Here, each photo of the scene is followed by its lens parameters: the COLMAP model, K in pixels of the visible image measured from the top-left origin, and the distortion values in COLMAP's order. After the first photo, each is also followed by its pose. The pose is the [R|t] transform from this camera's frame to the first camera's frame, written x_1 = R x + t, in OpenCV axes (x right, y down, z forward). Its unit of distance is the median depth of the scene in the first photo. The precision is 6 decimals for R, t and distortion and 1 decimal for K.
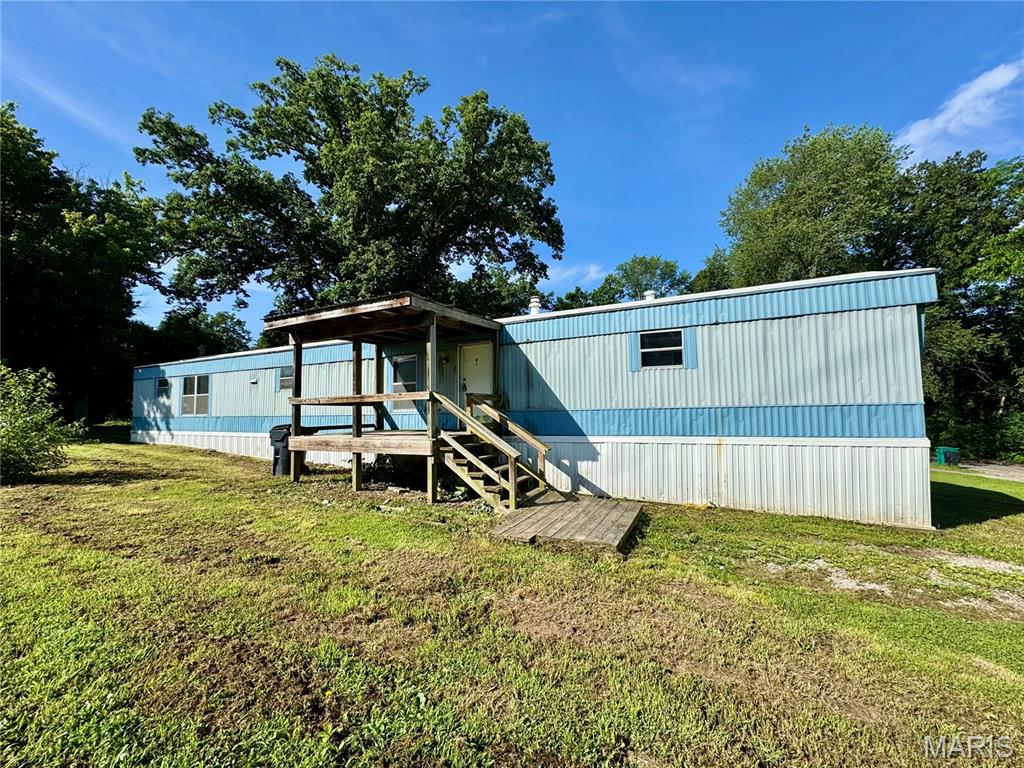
lens RADIAL K [[409.1, 0, 511.2], [0, 409.1, 383.4], [0, 0, 1]] dist [-0.001550, -0.000119]
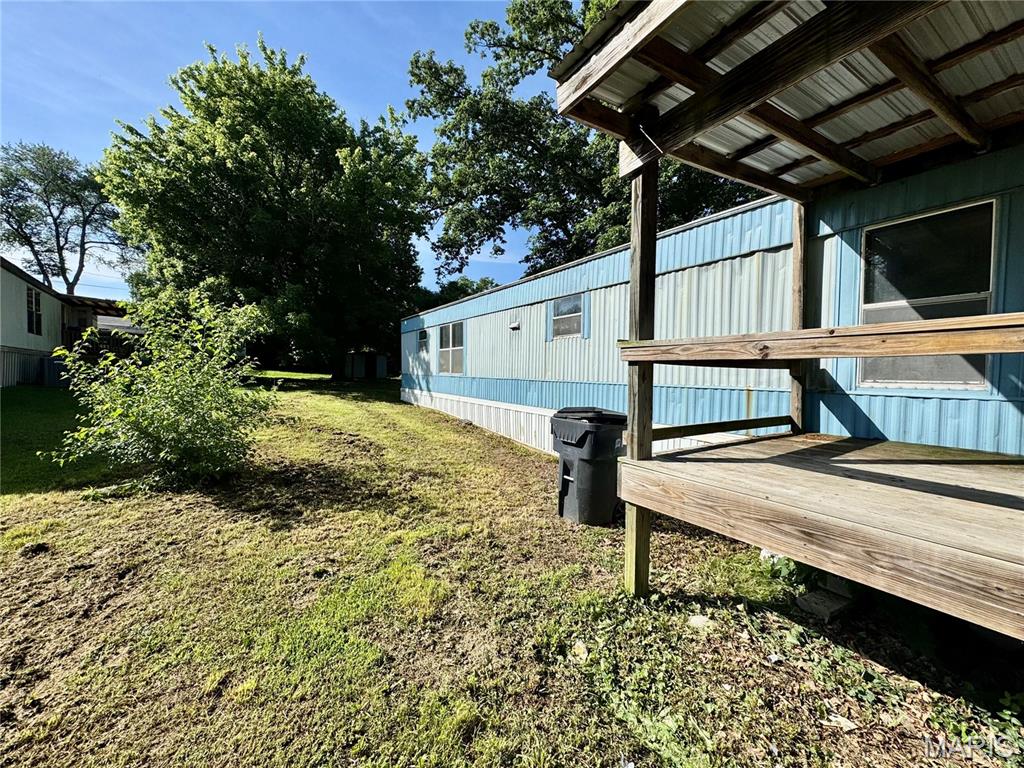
lens RADIAL K [[409.1, 0, 511.2], [0, 409.1, 383.4], [0, 0, 1]] dist [-0.001550, -0.000119]
pose [[0.849319, 0.040884, -0.526294, -0.239442], [0.011598, 0.995310, 0.096035, 0.019611], [0.527752, -0.087668, 0.844862, 0.363988]]
